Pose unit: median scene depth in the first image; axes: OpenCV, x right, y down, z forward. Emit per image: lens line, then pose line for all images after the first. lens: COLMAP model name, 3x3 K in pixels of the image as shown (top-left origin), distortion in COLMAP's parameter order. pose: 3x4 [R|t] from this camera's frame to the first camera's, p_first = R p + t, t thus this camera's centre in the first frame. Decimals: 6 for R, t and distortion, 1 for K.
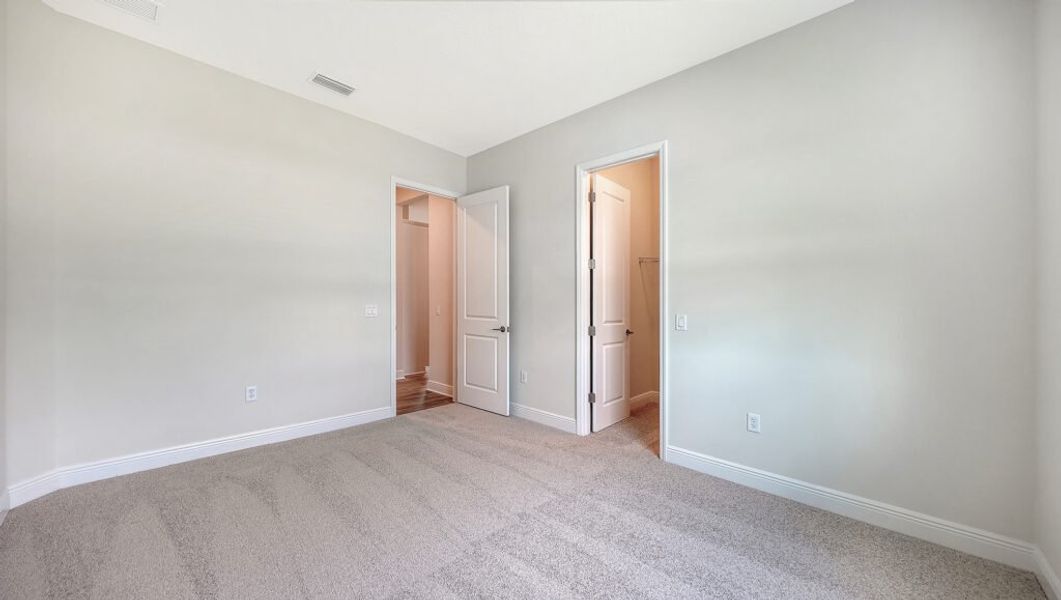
lens RADIAL K [[390.8, 0, 503.0], [0, 390.8, 296.7], [0, 0, 1]] dist [0.000479, 0.000003]
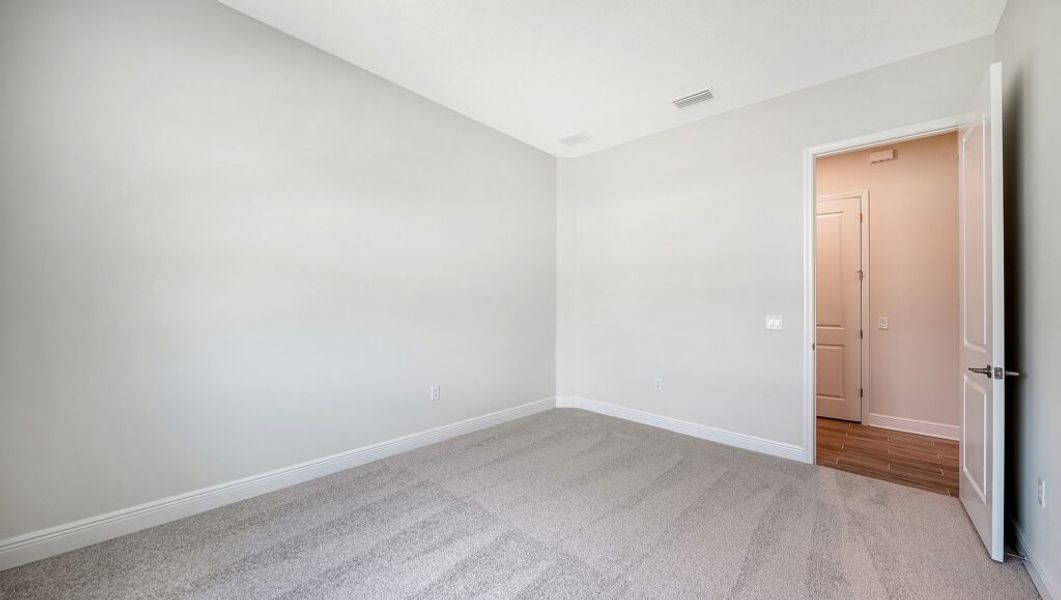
lens RADIAL K [[371.1, 0, 525.6], [0, 371.1, 306.8], [0, 0, 1]] dist [-0.000712, -0.000151]
pose [[0.054394, -0.008765, -0.998481, 0.469897], [-0.005023, 0.999946, -0.009052, 0.013415], [0.998507, 0.005507, 0.054347, 0.467723]]
